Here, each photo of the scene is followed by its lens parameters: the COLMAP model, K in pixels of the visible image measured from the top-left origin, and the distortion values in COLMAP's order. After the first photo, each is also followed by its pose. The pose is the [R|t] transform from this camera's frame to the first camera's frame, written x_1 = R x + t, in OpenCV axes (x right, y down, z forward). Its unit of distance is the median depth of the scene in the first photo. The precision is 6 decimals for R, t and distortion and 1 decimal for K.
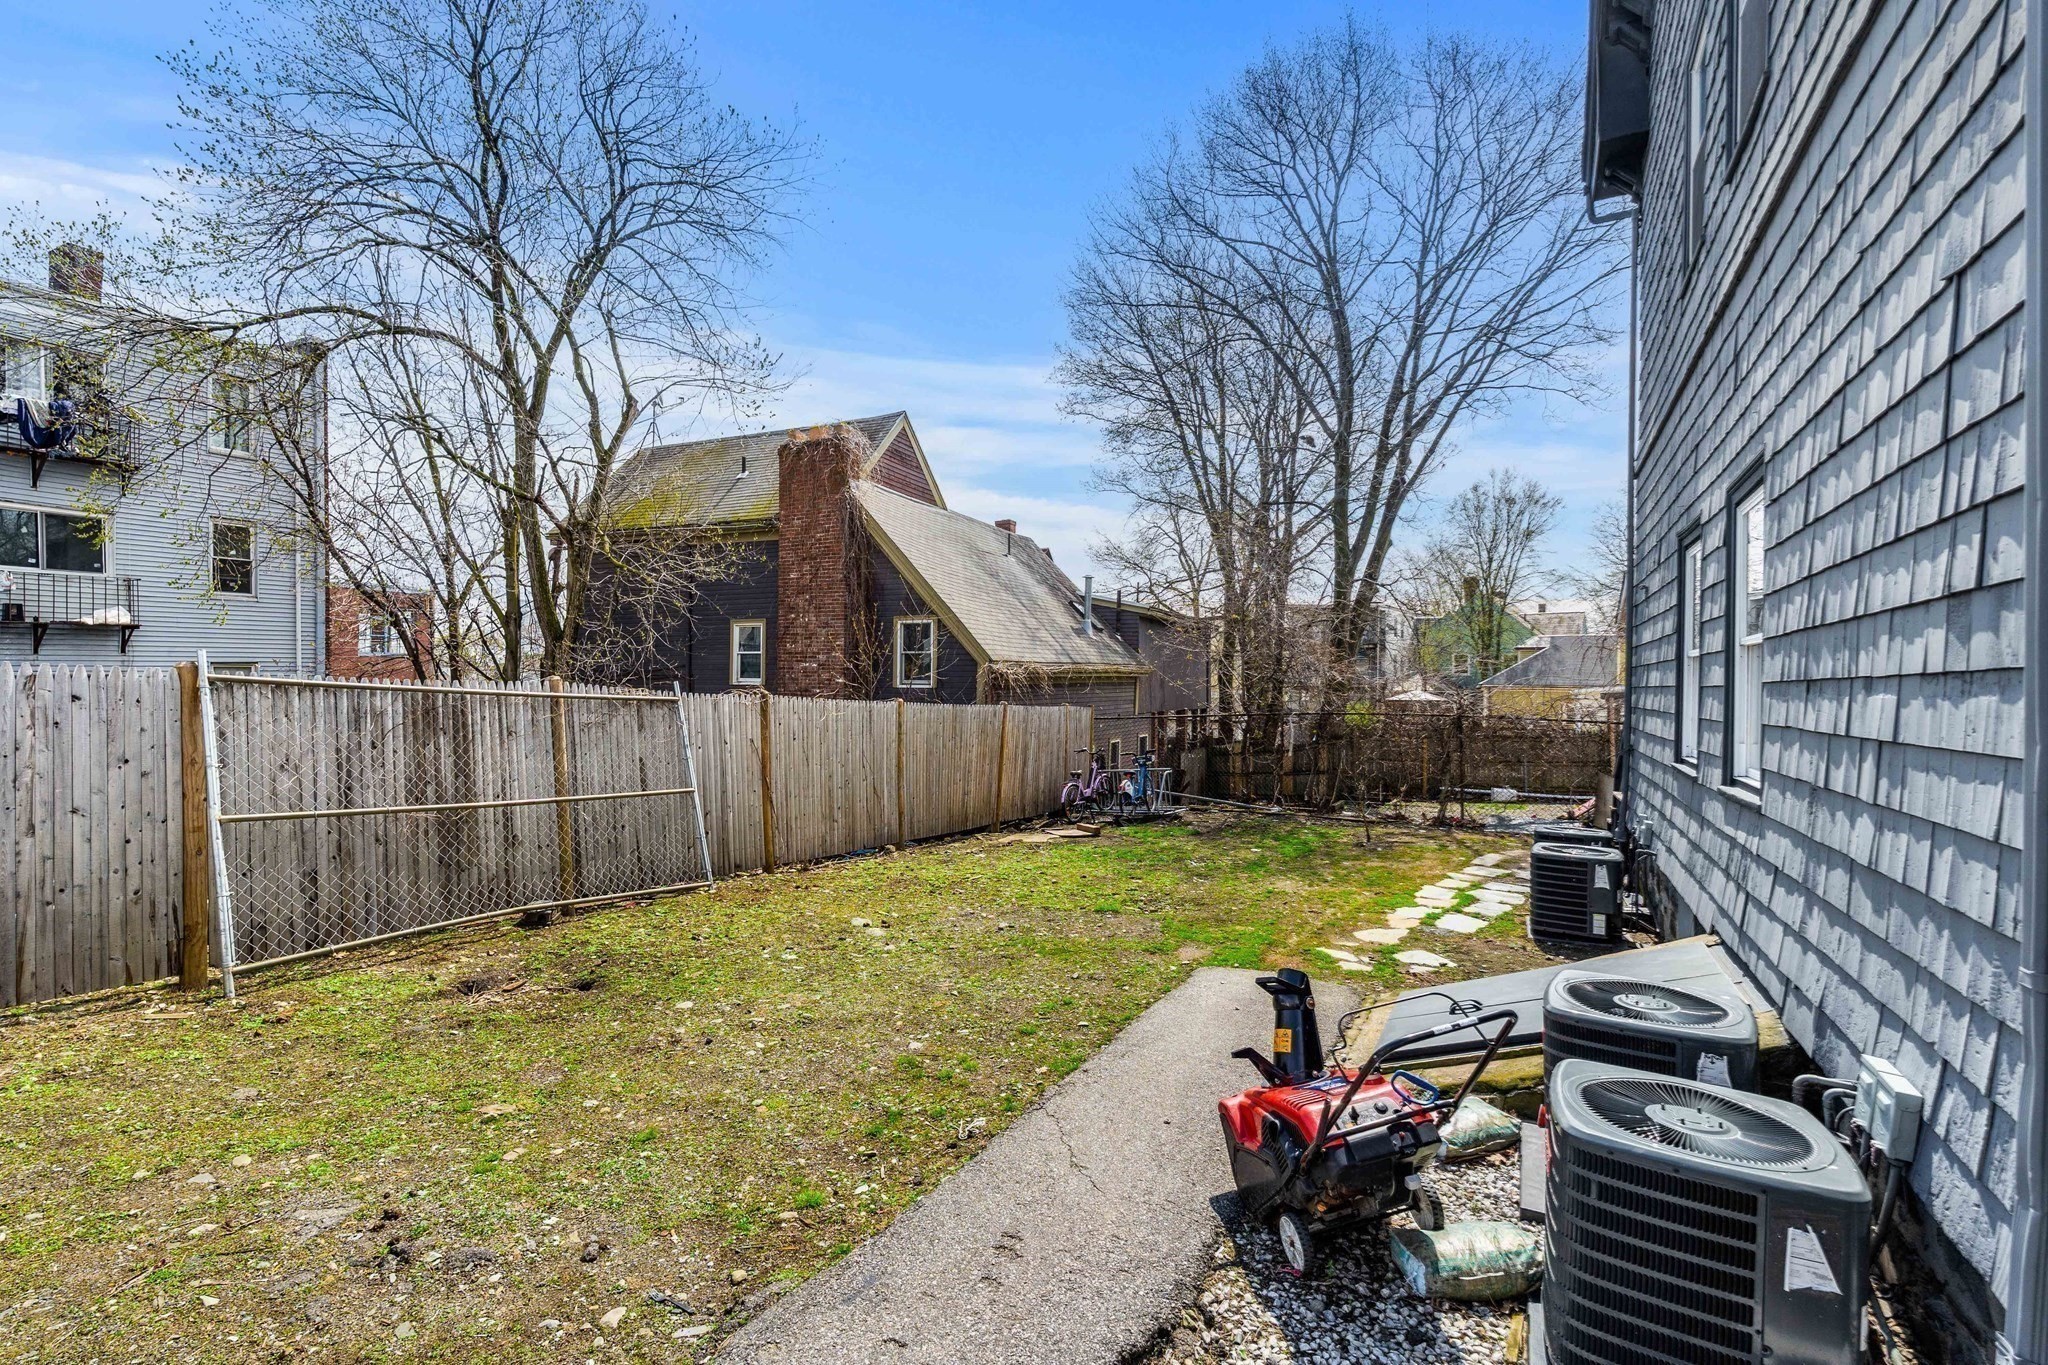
lens RADIAL K [[905.2, 0, 1024.0], [0, 905.2, 682.5], [0, 0, 1]] dist [-0.002611, 0.000053]
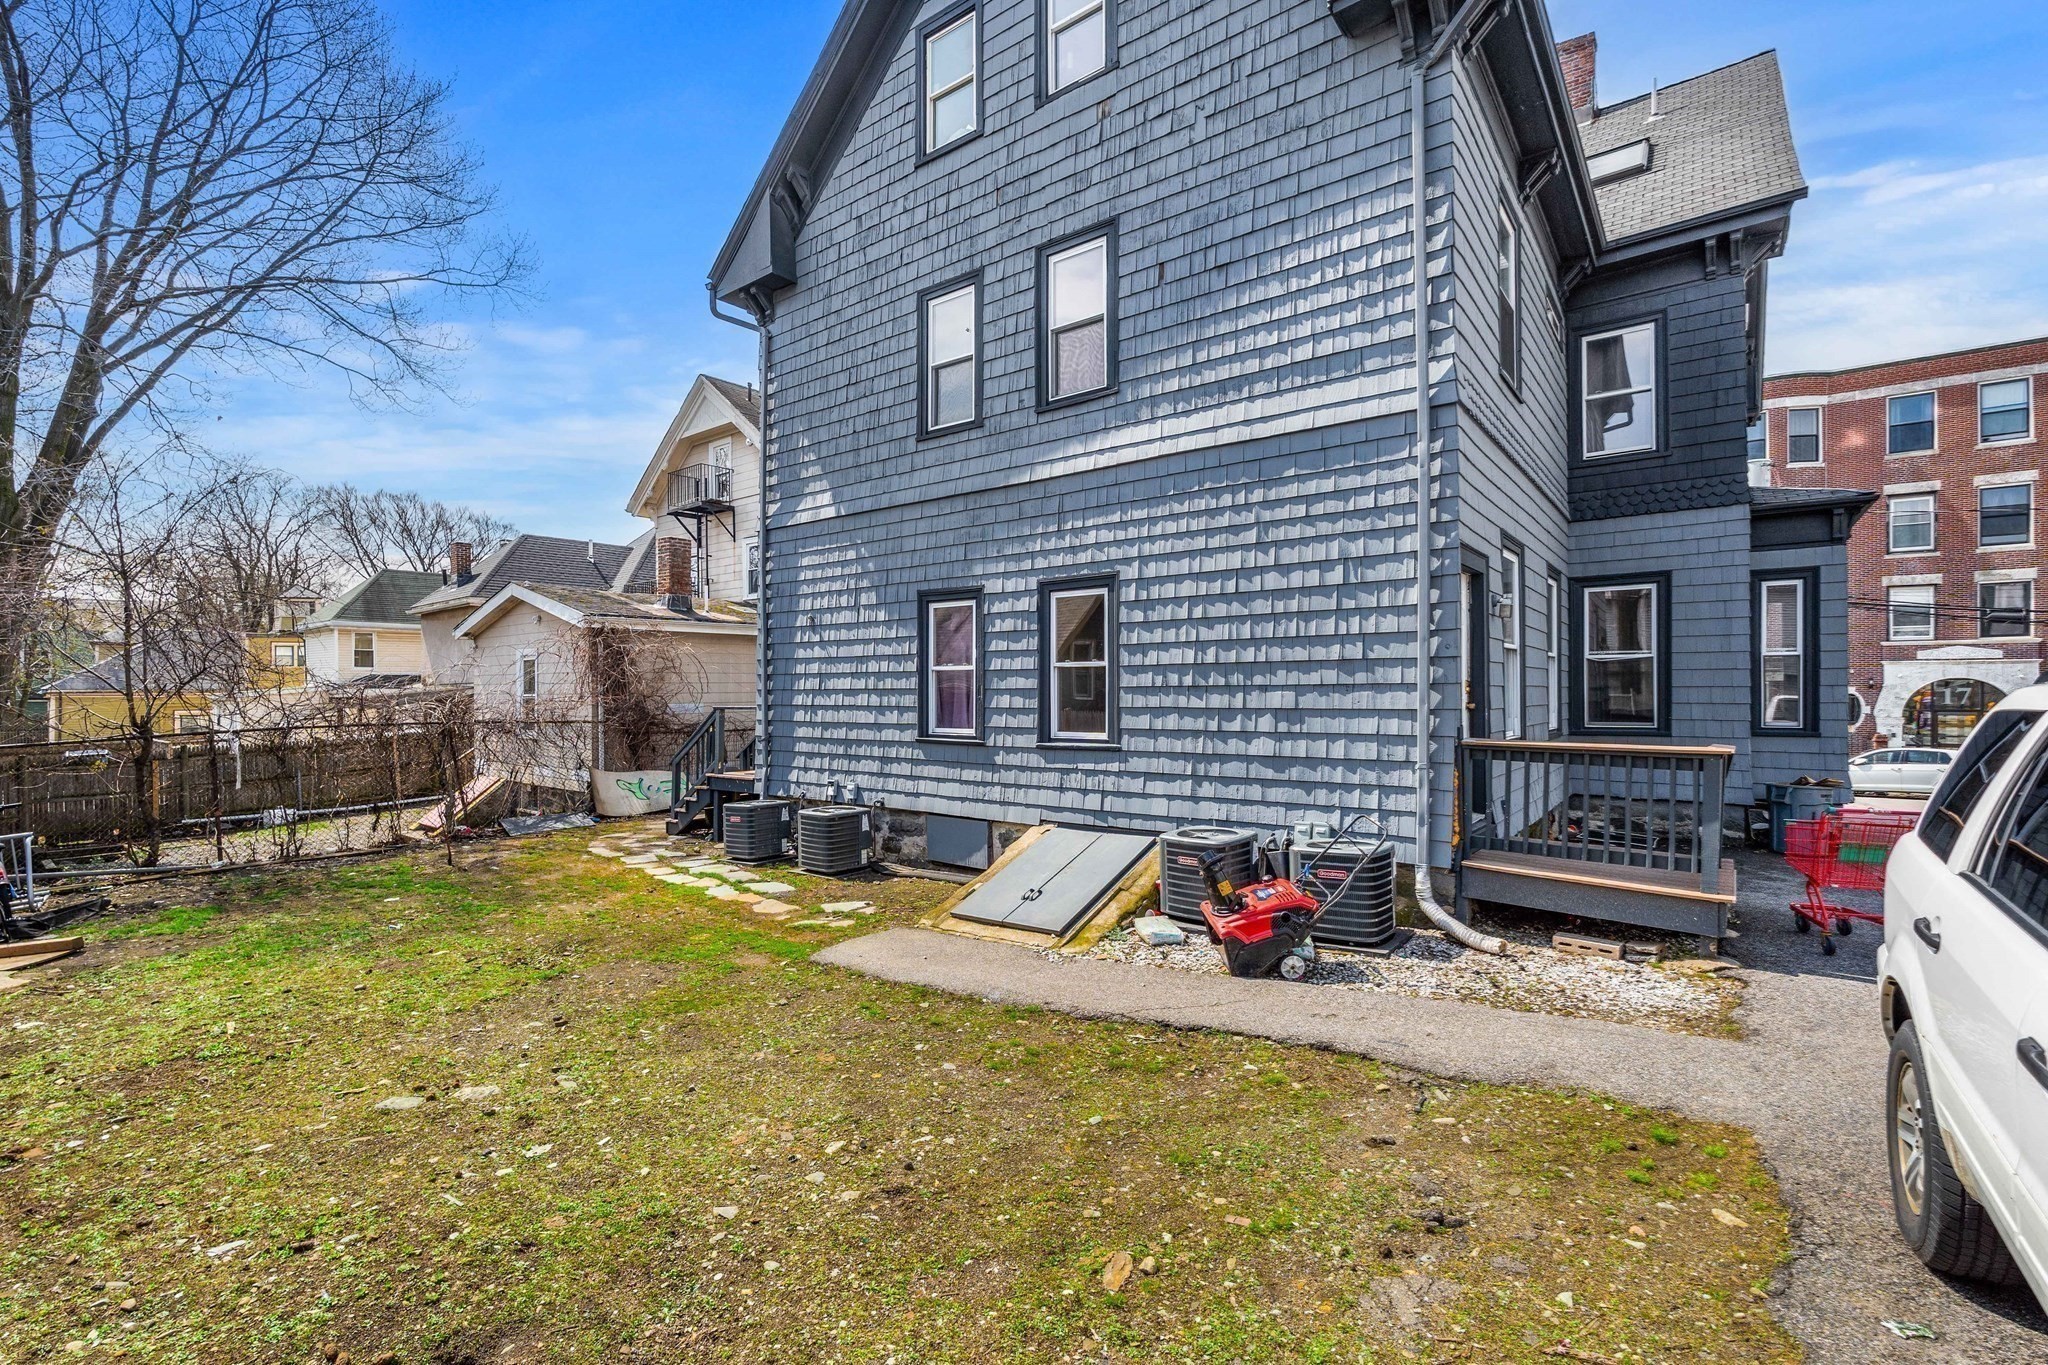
lens RADIAL K [[905.2, 0, 1024.0], [0, 905.2, 682.5], [0, 0, 1]] dist [-0.002611, 0.000053]
pose [[0.149498, -0.003634, 0.988755, -0.761910], [0.006248, 0.999977, 0.002731, -0.010007], [-0.988742, 0.005769, 0.149517, 0.550083]]
